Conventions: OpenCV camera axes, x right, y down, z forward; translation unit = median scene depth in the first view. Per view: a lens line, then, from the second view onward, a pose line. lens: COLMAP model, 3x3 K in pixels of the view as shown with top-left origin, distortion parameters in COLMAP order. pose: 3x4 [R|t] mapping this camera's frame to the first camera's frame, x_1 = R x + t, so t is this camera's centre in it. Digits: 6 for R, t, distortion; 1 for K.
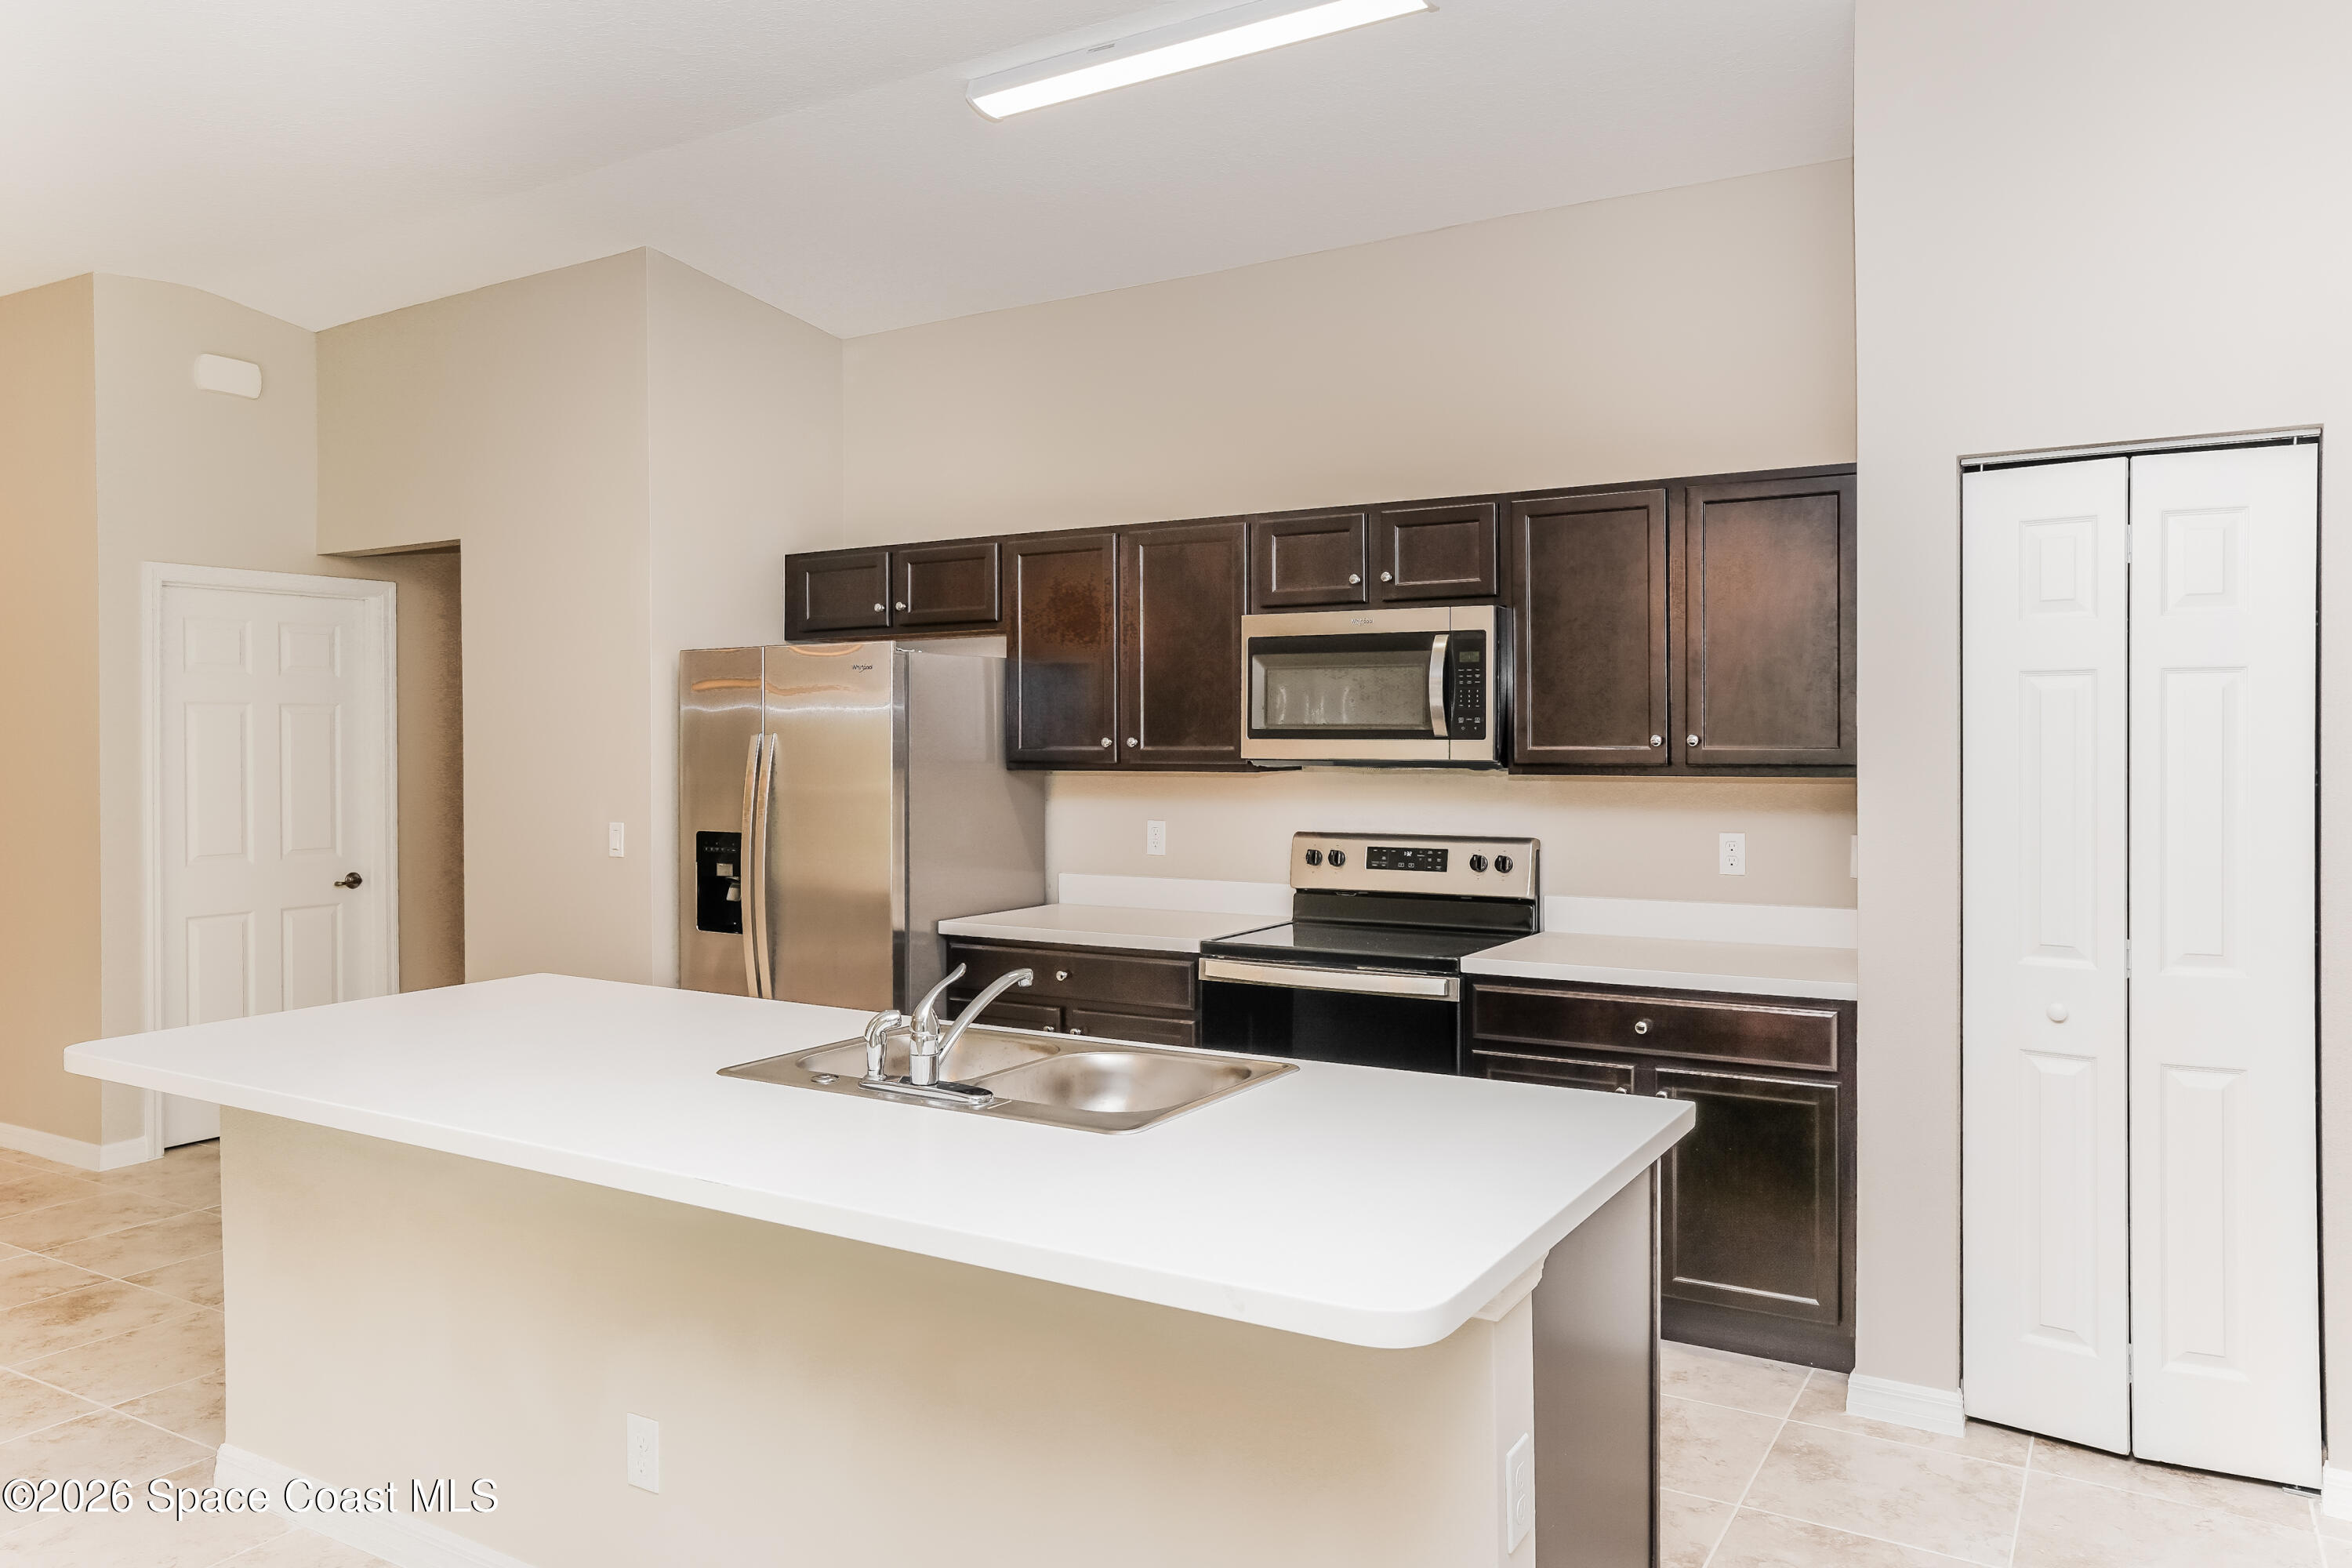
lens RADIAL K [[1665.3, 0, 1193.1], [0, 1665.3, 784.7], [0, 0, 1]] dist [-0.026550, -0.004736]
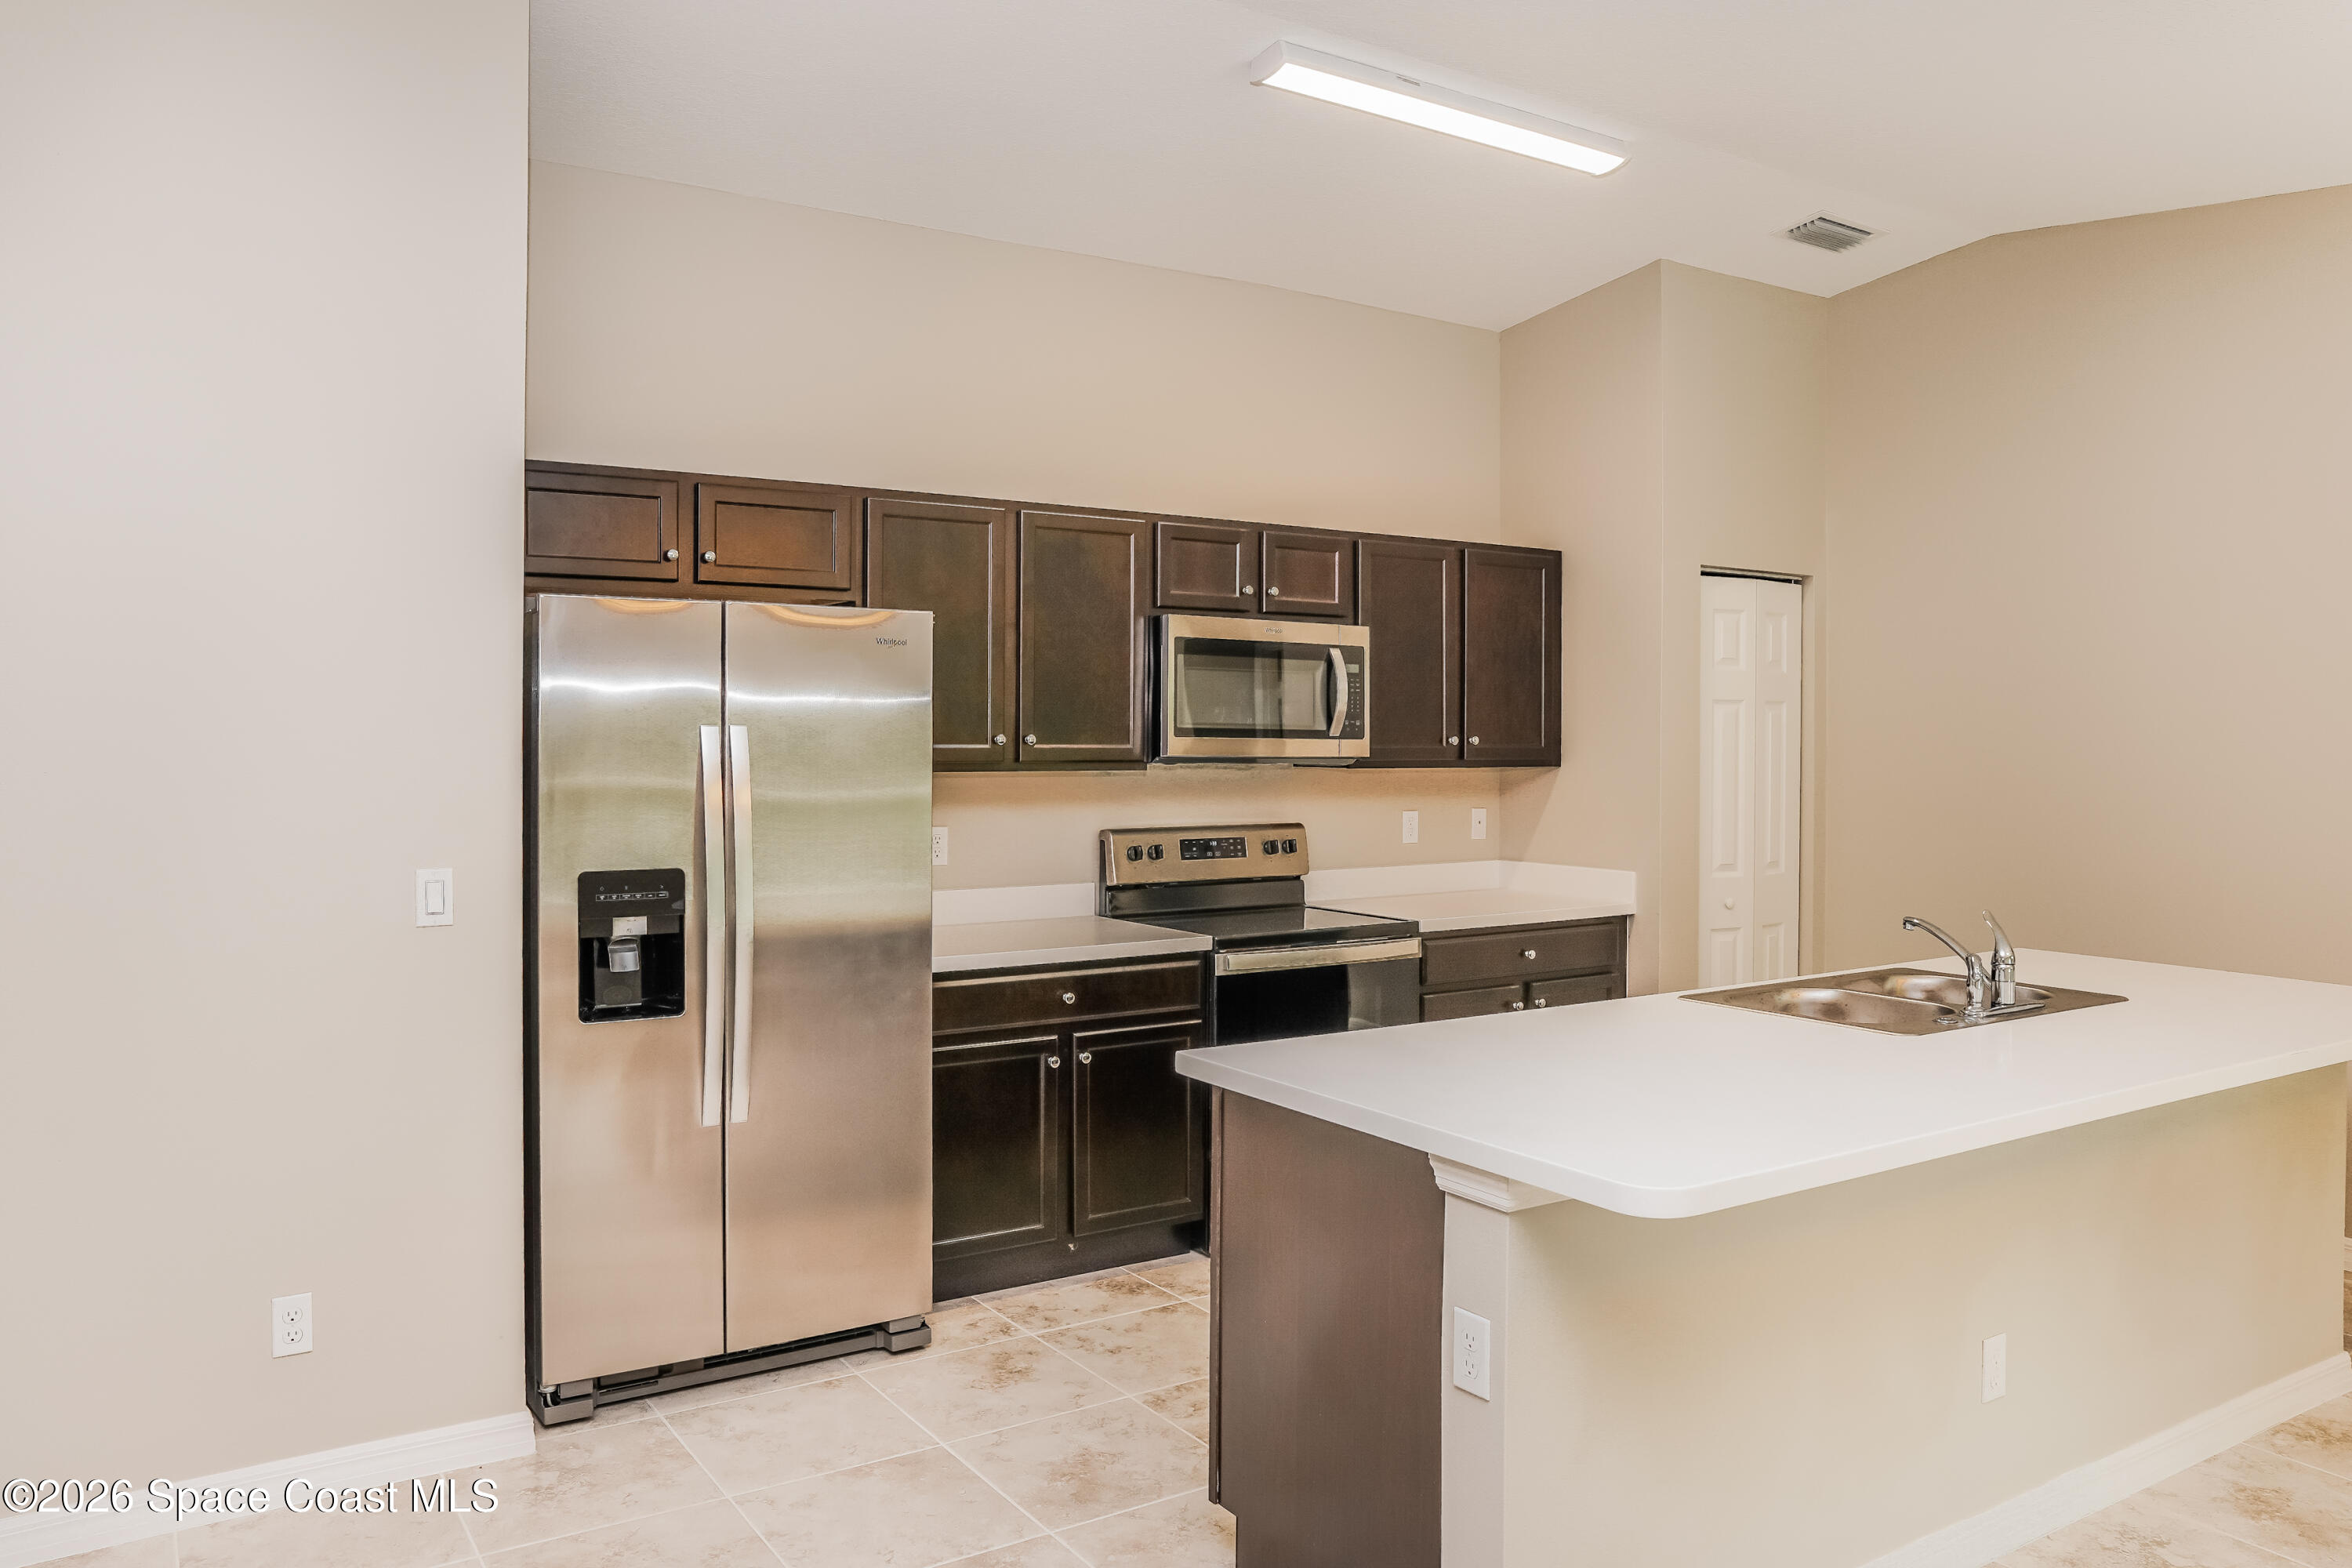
lens RADIAL K [[1665.3, 0, 1197.0], [0, 1665.3, 764.6], [0, 0, 1]] dist [-0.026550, -0.004736]
pose [[0.417246, -0.008598, 0.908753, -0.871185], [0.020975, 0.999780, -0.000171, -0.010140], [-0.908552, 0.019133, 0.417334, 0.560303]]
